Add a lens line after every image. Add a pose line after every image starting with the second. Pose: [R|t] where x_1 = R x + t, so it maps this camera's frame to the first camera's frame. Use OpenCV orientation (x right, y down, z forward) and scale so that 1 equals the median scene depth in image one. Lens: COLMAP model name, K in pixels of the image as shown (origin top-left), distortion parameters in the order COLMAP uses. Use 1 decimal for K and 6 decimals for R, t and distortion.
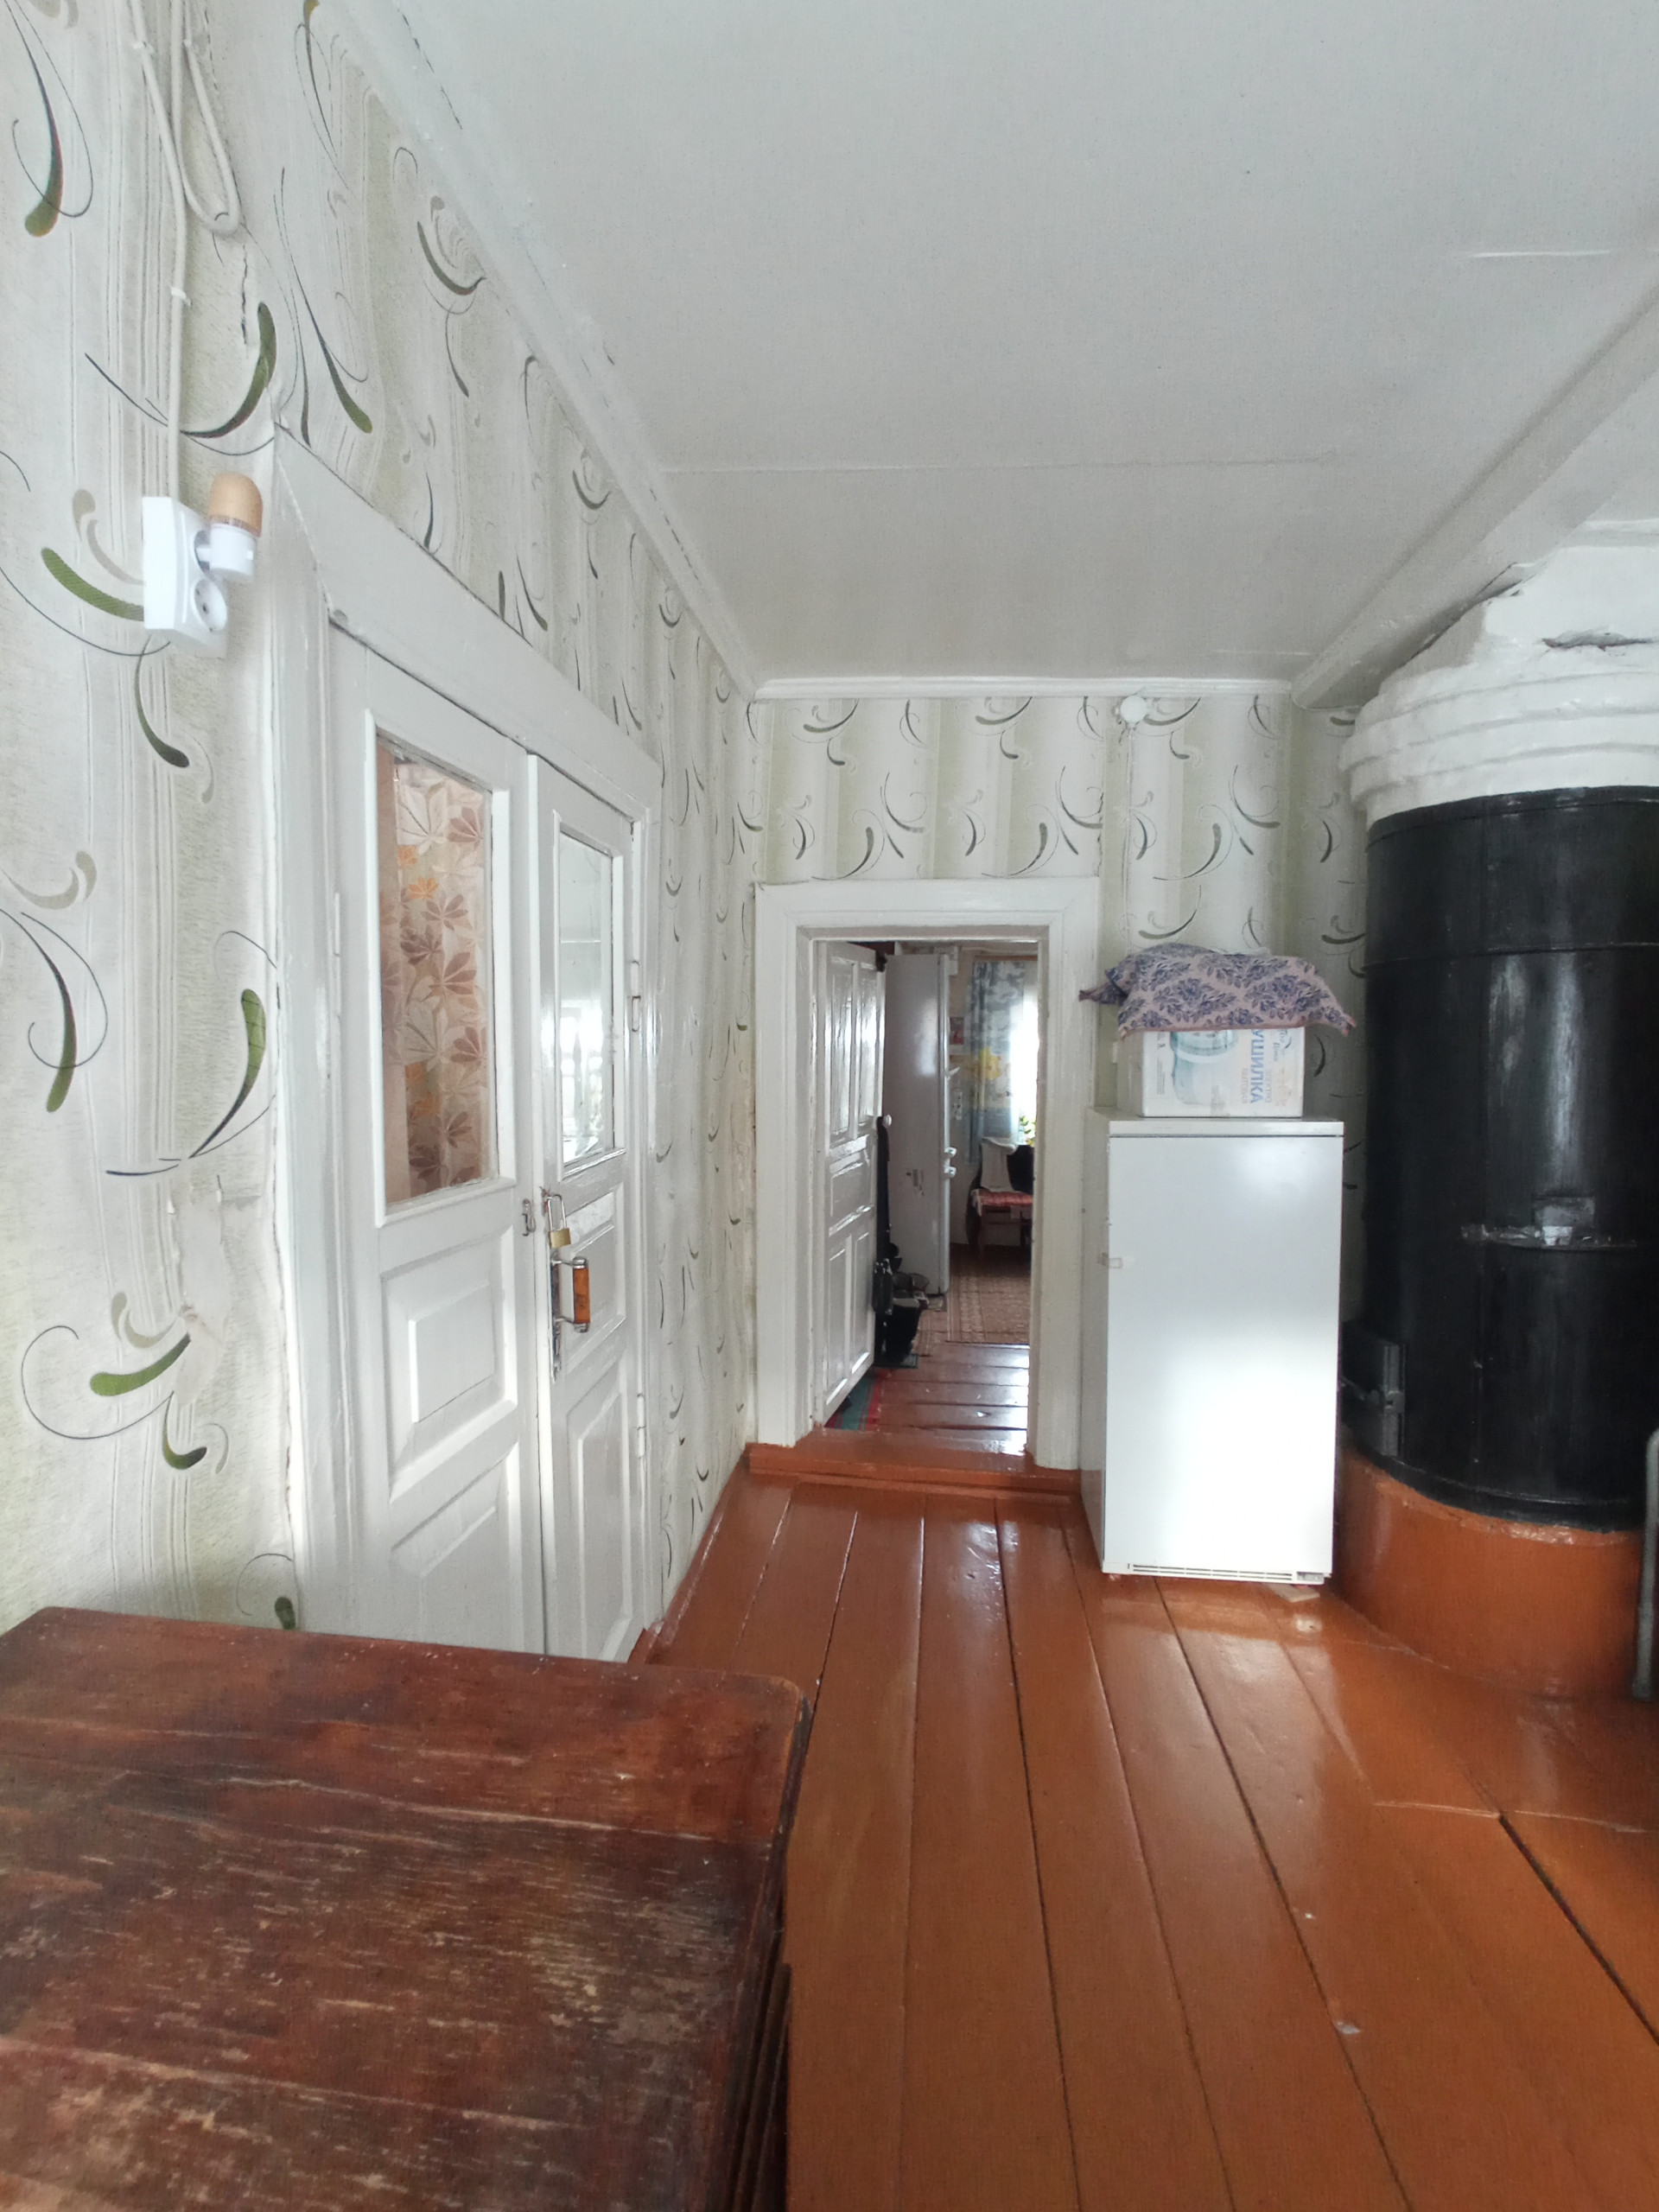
lens RADIAL K [[1043.3, 0, 829.5], [0, 1043.3, 1106.0], [0, 0, 1]] dist [-0.010638, 0.018863]
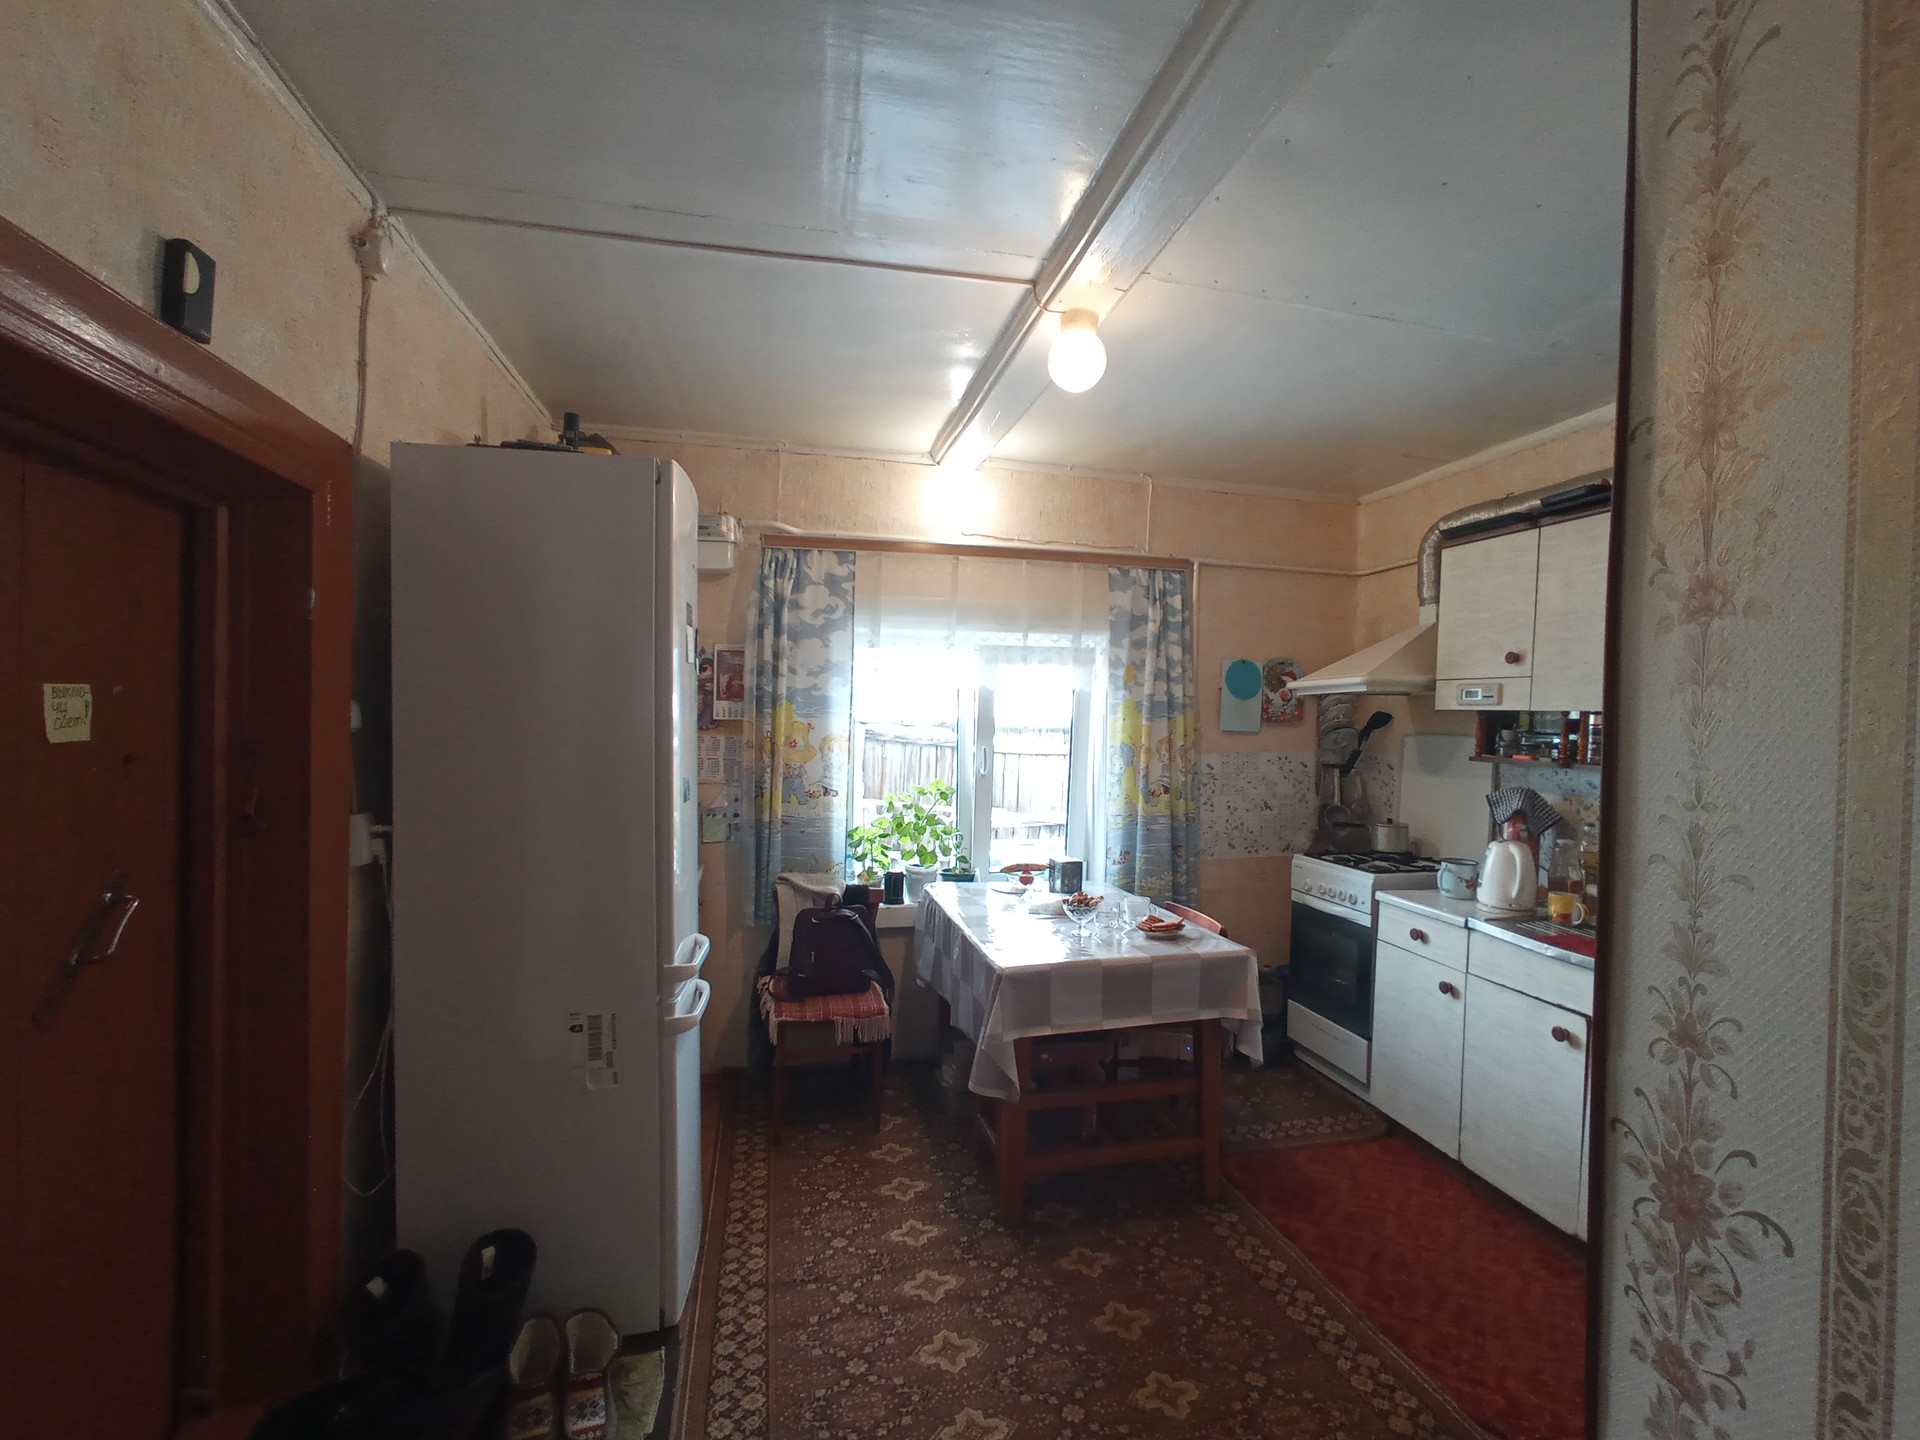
lens RADIAL K [[905.5, 0, 958.8], [0, 905.5, 728.9], [0, 0, 1]] dist [-0.010638, 0.018863]
pose [[0.945754, 0.006881, 0.324811, 0.083450], [0.008763, 0.998872, -0.046677, -0.022360], [-0.324765, 0.046991, 0.944627, 0.534426]]
